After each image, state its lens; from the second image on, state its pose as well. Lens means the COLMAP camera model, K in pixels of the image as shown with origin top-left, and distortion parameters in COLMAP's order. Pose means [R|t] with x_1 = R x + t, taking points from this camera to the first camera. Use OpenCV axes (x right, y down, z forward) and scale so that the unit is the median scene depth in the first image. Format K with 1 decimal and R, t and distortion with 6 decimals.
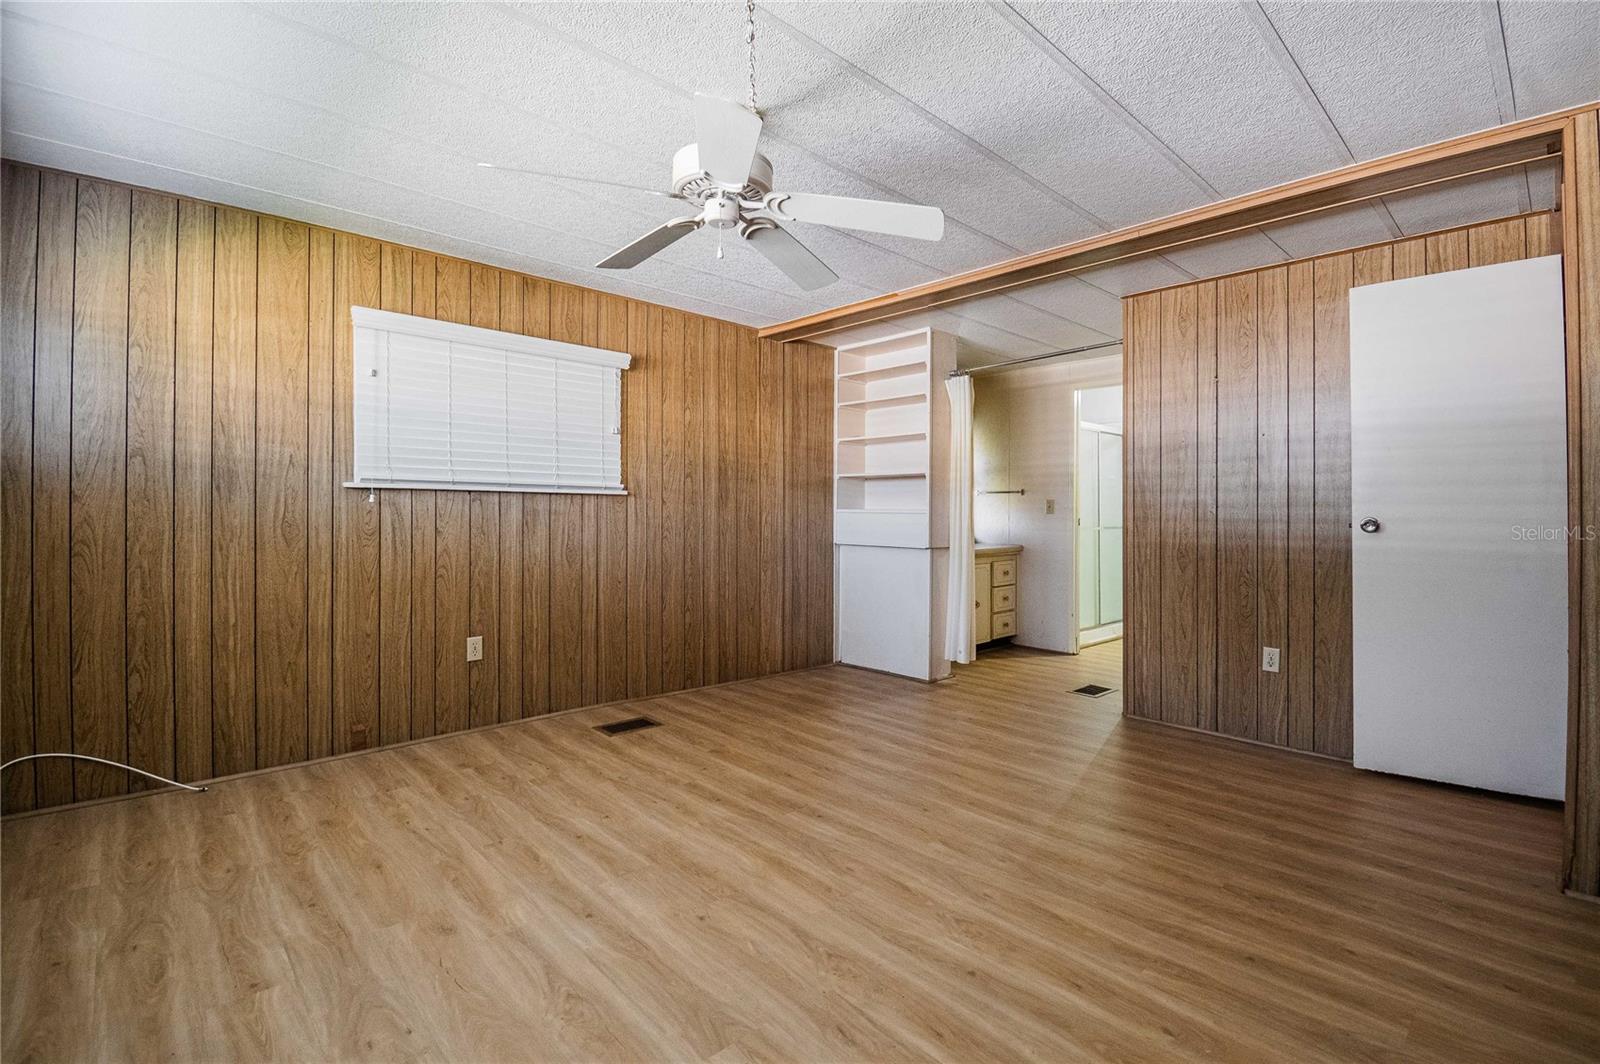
lens RADIAL K [[721.5, 0, 802.0], [0, 721.5, 521.7], [0, 0, 1]] dist [-0.004643, -0.000961]
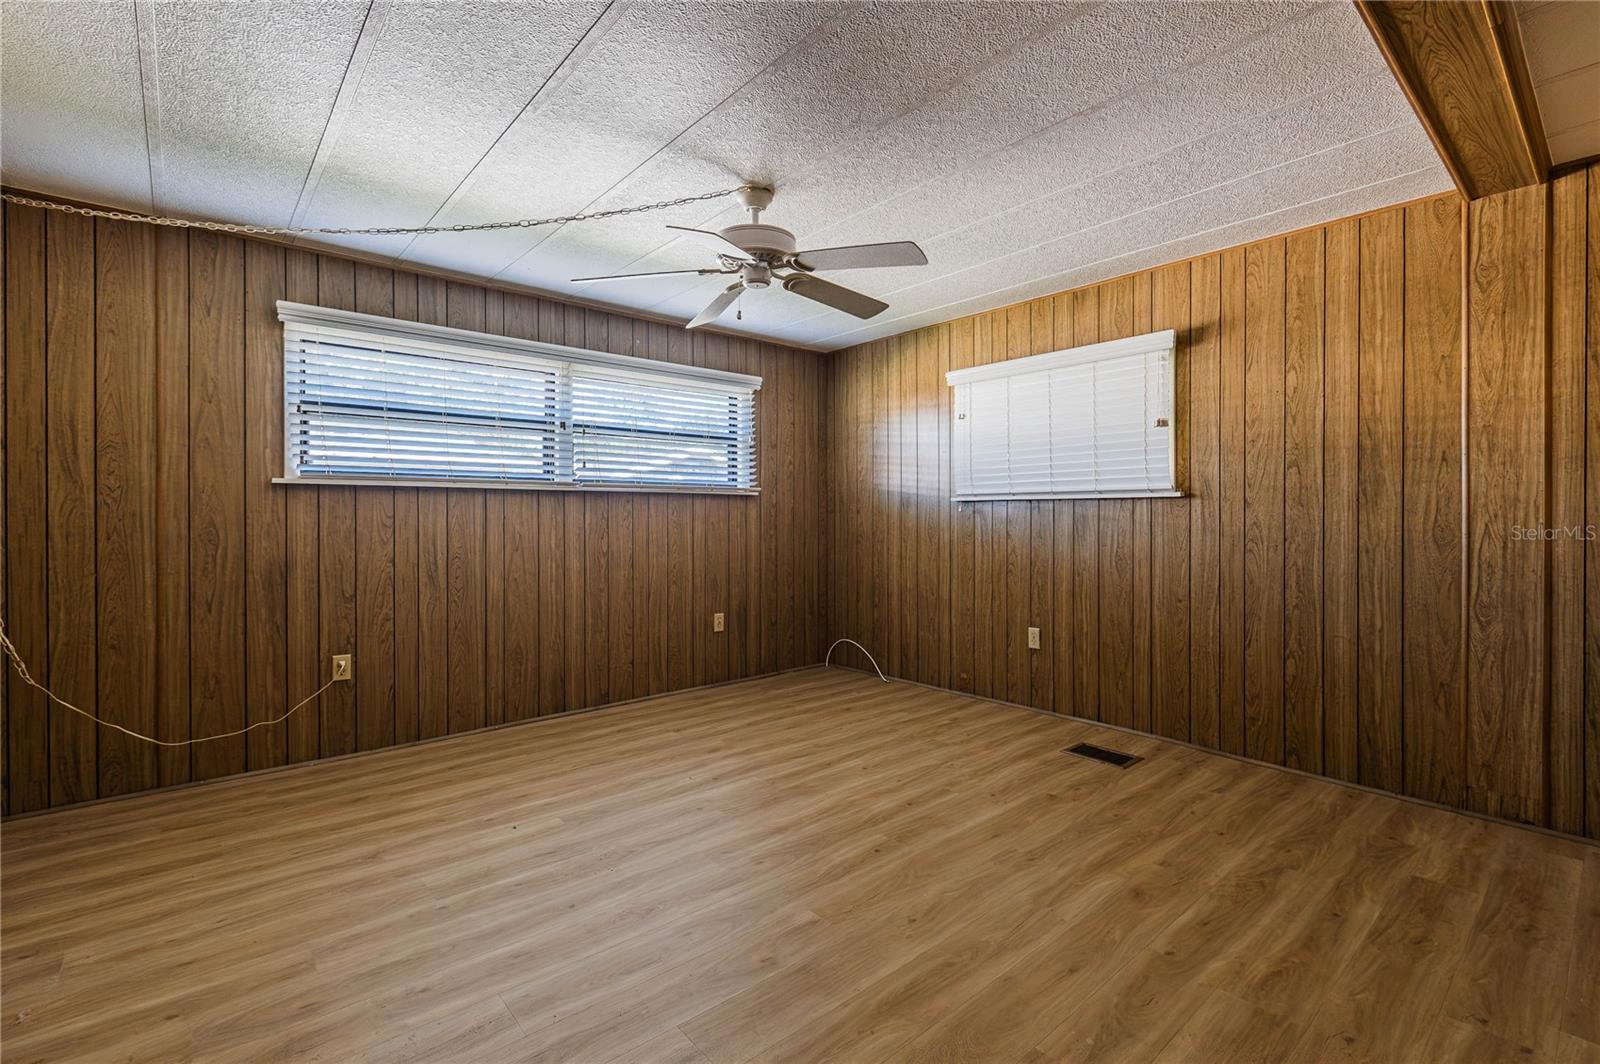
lens RADIAL K [[721.5, 0, 829.7], [0, 721.5, 520.0], [0, 0, 1]] dist [-0.004643, -0.000961]
pose [[-0.027886, -0.000800, -0.999611, 0.652476], [-0.008731, 0.999962, -0.000557, -0.006527], [0.999573, 0.008712, -0.027892, 0.666755]]
